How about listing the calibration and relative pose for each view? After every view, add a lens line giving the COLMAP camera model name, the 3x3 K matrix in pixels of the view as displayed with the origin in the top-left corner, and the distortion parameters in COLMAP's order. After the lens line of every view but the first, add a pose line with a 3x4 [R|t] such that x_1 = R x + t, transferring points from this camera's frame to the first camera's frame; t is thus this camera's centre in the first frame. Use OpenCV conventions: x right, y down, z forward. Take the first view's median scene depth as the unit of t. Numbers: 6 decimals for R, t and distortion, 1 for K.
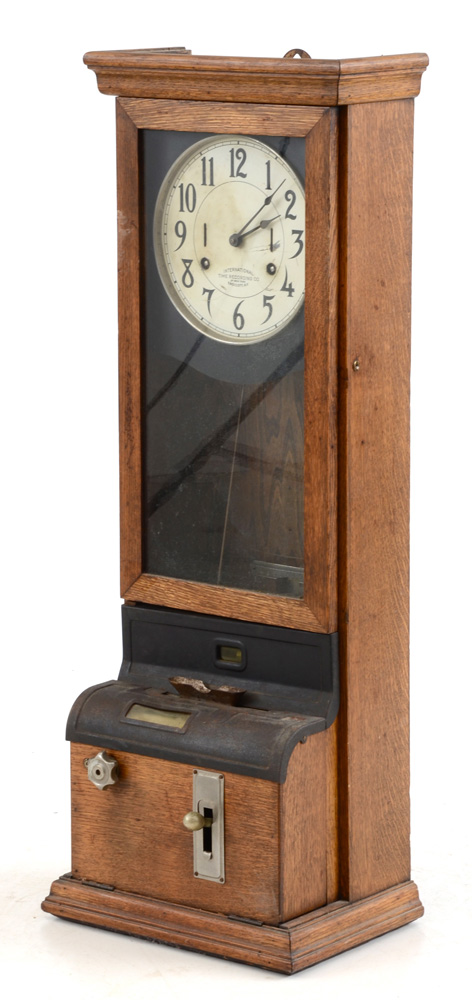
lens RADIAL K [[3218.8, 0, 227.5], [0, 3218.8, 507.5], [0, 0, 1]] dist [0.771083, 0.000000]
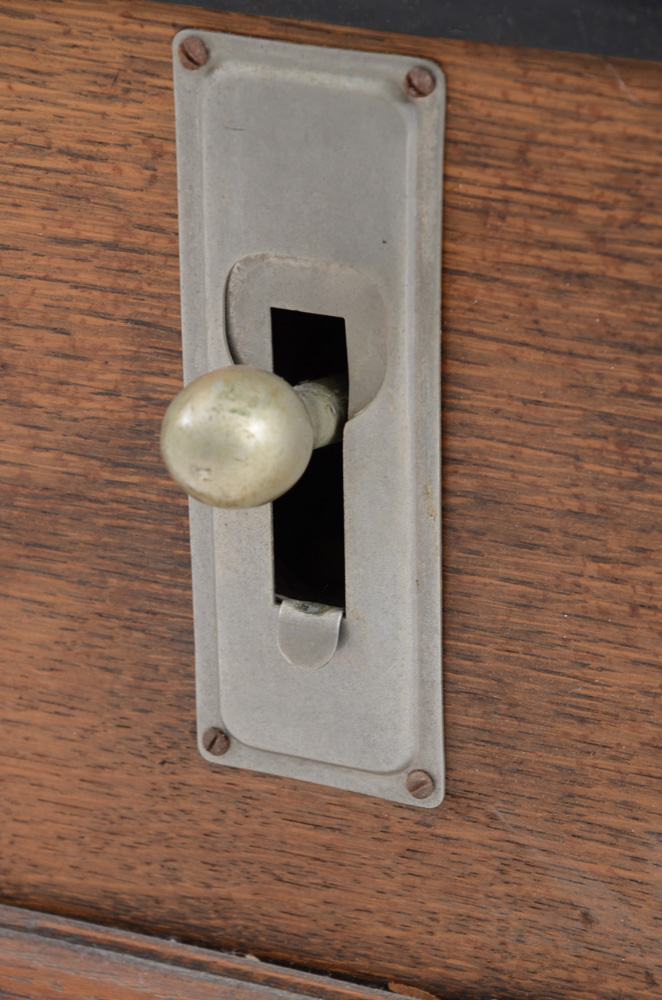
lens RADIAL K [[3605.6, 0, 362.2], [0, 3605.6, 491.3], [0, 0, 1]] dist [0.772557, 0.000000]
pose [[0.969307, -0.108538, 0.220598, -0.037862], [0.052253, 0.967723, 0.246539, 0.061902], [-0.240237, -0.227445, 0.943692, 0.844751]]
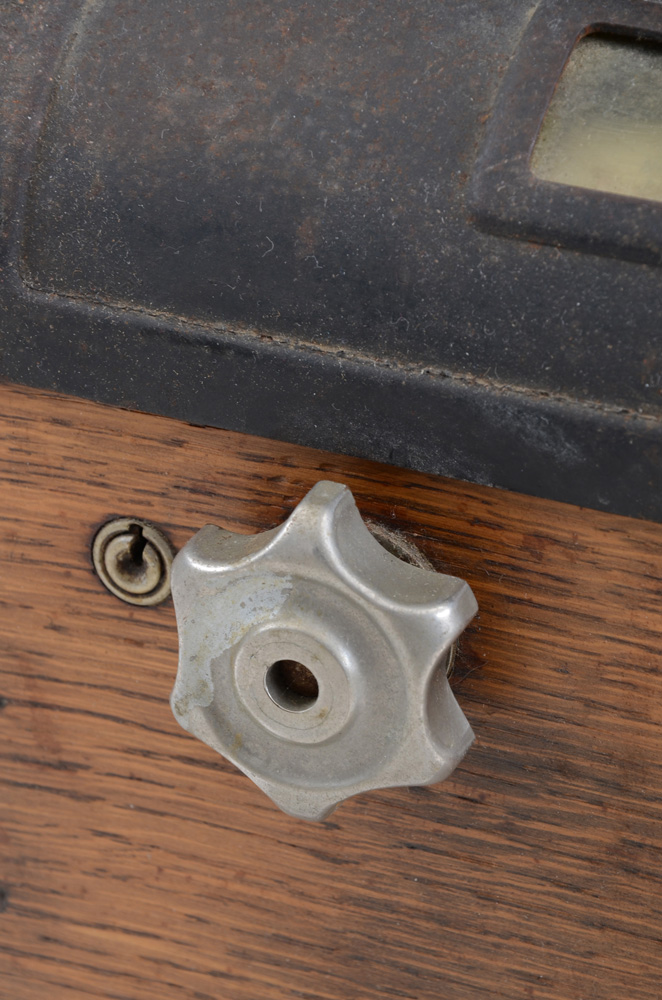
lens RADIAL K [[3605.6, 0, 329.4], [0, 3605.6, 504.3], [0, 0, 1]] dist [0.772557, 0.000000]
pose [[0.968326, -0.072155, 0.239038, -0.068026], [0.003964, 0.961657, 0.274225, 0.042760], [-0.249659, -0.264592, 0.931484, 0.895033]]
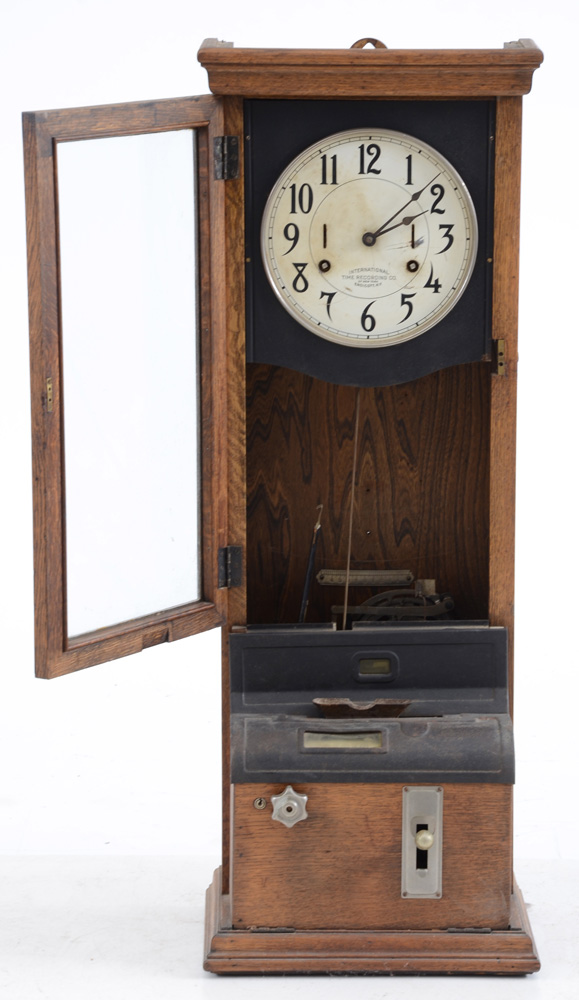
lens RADIAL K [[3388.5, 0, 320.7], [0, 3388.5, 518.5], [0, 0, 1]] dist [0.860006, 0.000000]
pose [[0.773735, -0.116512, 0.622703, -0.649369], [0.105765, 0.992904, 0.054361, -0.056427], [-0.624618, 0.023800, 0.780568, 0.215642]]
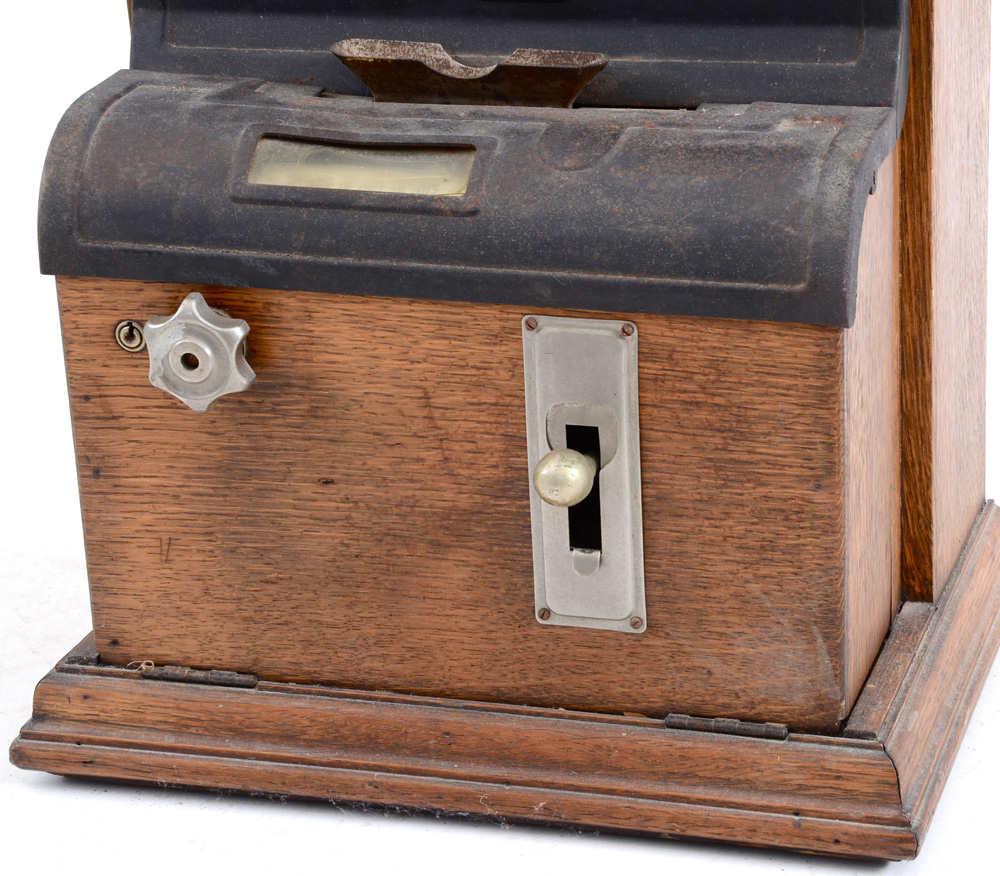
lens RADIAL K [[3160.4, 0, 635.7], [0, 3160.4, 465.0], [0, 0, 1]] dist [0.502094, 0.000000]
pose [[0.925349, -0.166499, 0.340599, -0.110091], [0.096612, 0.972303, 0.212822, 0.028352], [-0.366600, -0.164029, 0.915805, 0.695132]]
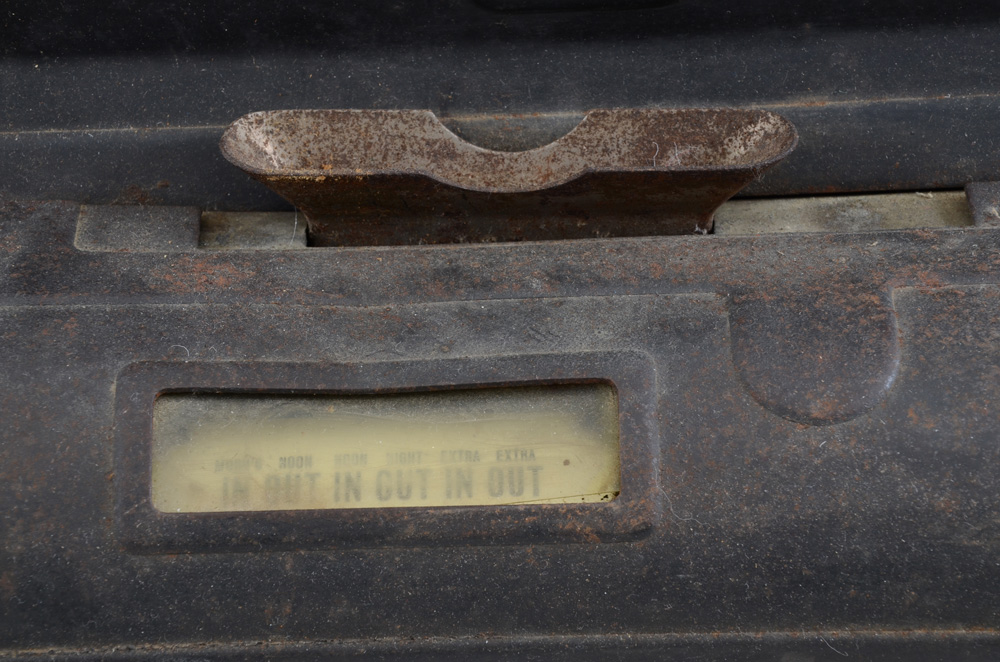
lens RADIAL K [[2839.5, 0, 500.4], [0, 2839.5, 332.5], [0, 0, 1]] dist [0.560853, 0.000000]
pose [[0.787485, -0.381862, 0.483785, -0.083557], [0.134428, 0.872459, 0.469835, -0.006352], [-0.601495, -0.304954, 0.738381, 0.896808]]
